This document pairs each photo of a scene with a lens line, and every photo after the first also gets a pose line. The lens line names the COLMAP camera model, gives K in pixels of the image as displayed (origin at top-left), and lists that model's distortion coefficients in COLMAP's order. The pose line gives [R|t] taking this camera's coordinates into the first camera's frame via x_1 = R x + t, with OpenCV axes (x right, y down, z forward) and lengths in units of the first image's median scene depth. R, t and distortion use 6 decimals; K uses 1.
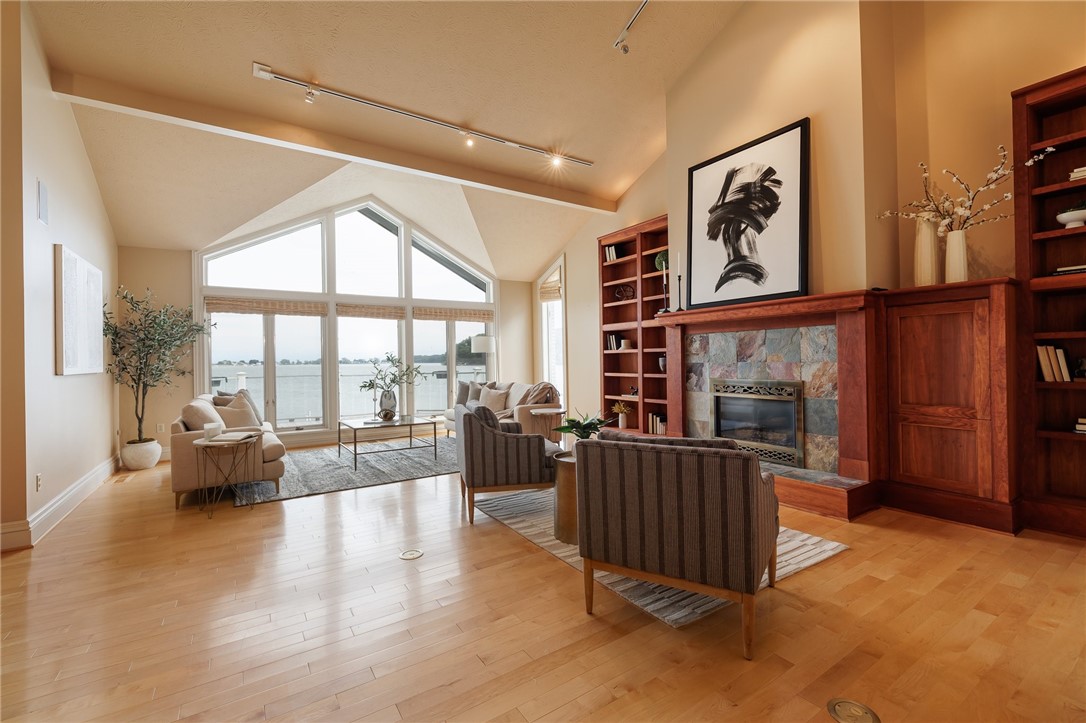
lens RADIAL K [[456.4, 0, 535.9], [0, 456.4, 360.1], [0, 0, 1]] dist [0.001112, -0.000901]
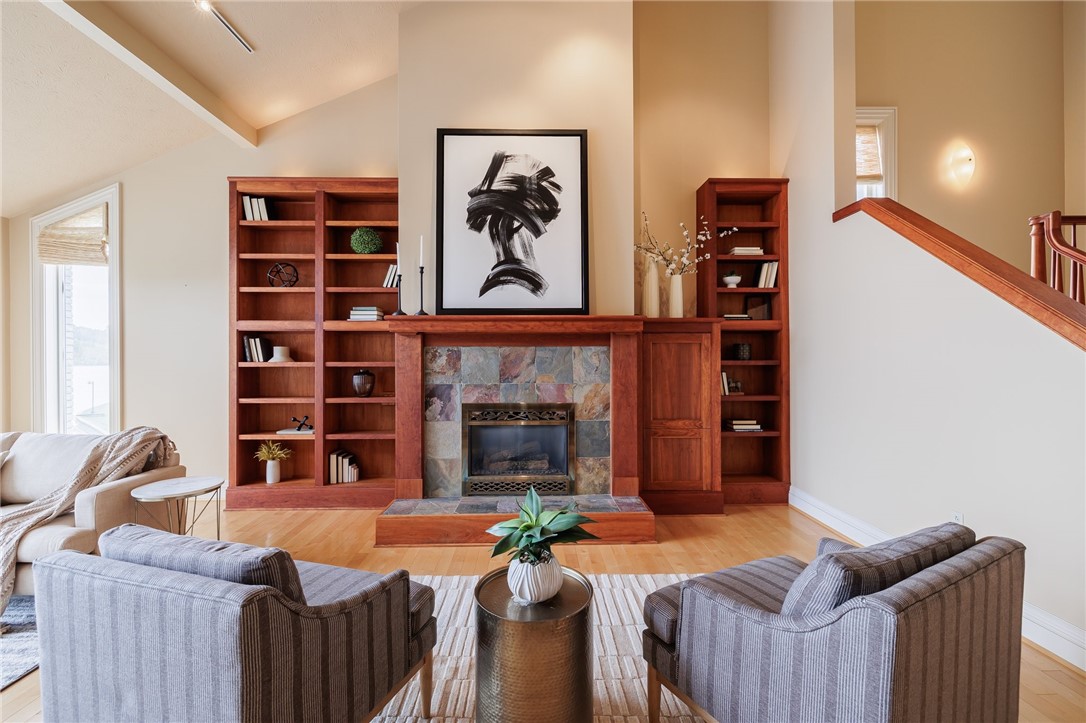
lens RADIAL K [[456.4, 0, 544.4], [0, 456.4, 358.7], [0, 0, 1]] dist [0.001112, -0.000901]
pose [[0.534423, 0.012408, 0.845126, -0.232026], [-0.005481, 0.999922, -0.011215, -0.032705], [-0.845200, 0.001362, 0.534449, 0.494946]]
